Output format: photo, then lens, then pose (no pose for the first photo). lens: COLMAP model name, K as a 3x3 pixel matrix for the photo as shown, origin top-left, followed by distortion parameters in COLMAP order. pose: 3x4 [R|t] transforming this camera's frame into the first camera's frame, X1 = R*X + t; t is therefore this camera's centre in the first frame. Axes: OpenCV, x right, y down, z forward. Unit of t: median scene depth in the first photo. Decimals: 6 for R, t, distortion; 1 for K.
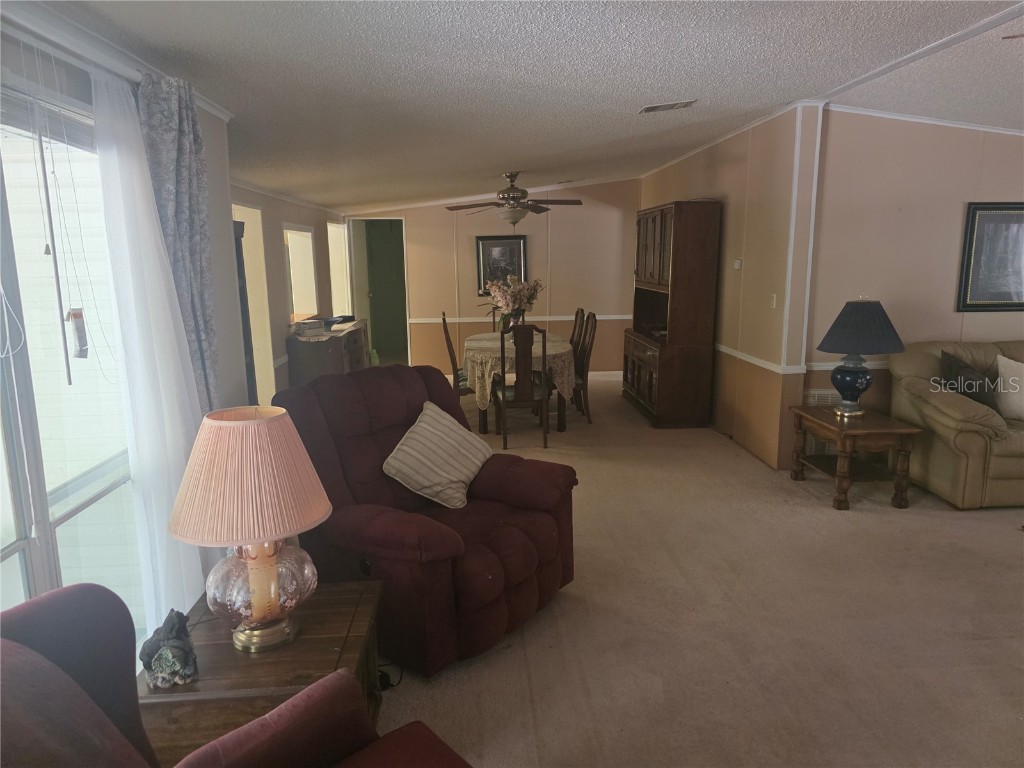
lens RADIAL K [[683.9, 0, 512.3], [0, 683.9, 383.9], [0, 0, 1]] dist [0.011067, 0.001266]
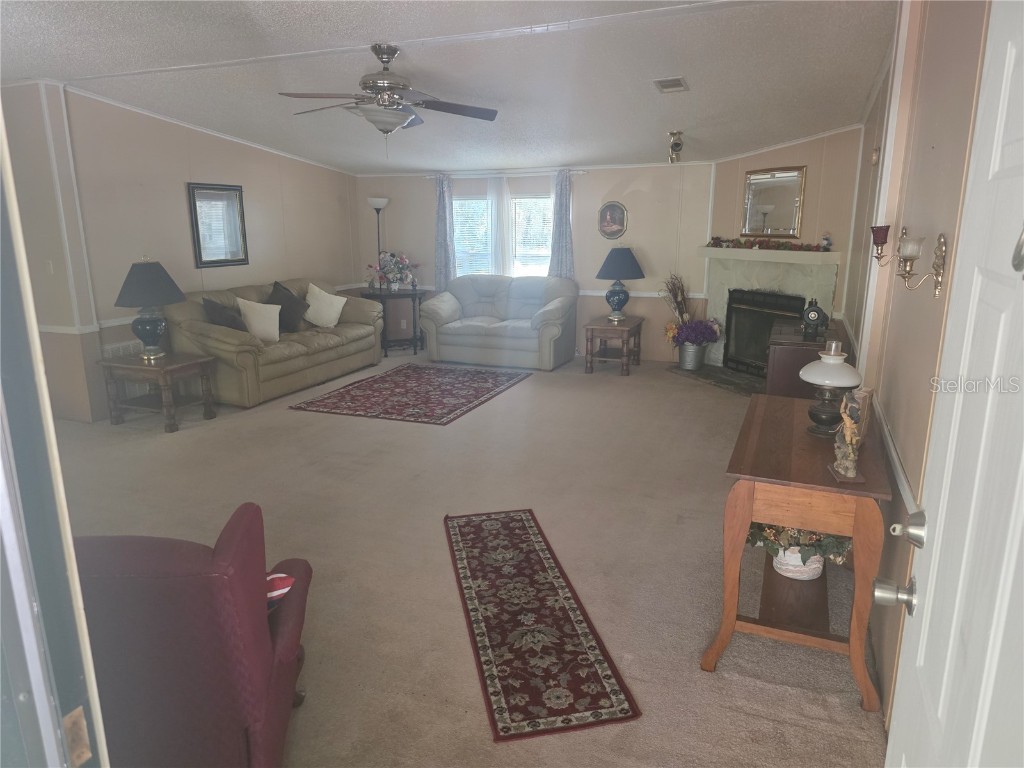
lens RADIAL K [[683.9, 0, 512.4], [0, 683.9, 382.6], [0, 0, 1]] dist [0.011067, 0.001266]
pose [[0.437806, -0.204138, 0.875587, -0.304815], [0.161675, 0.975882, 0.146681, 0.013052], [-0.884413, 0.077343, 0.460252, -0.112714]]
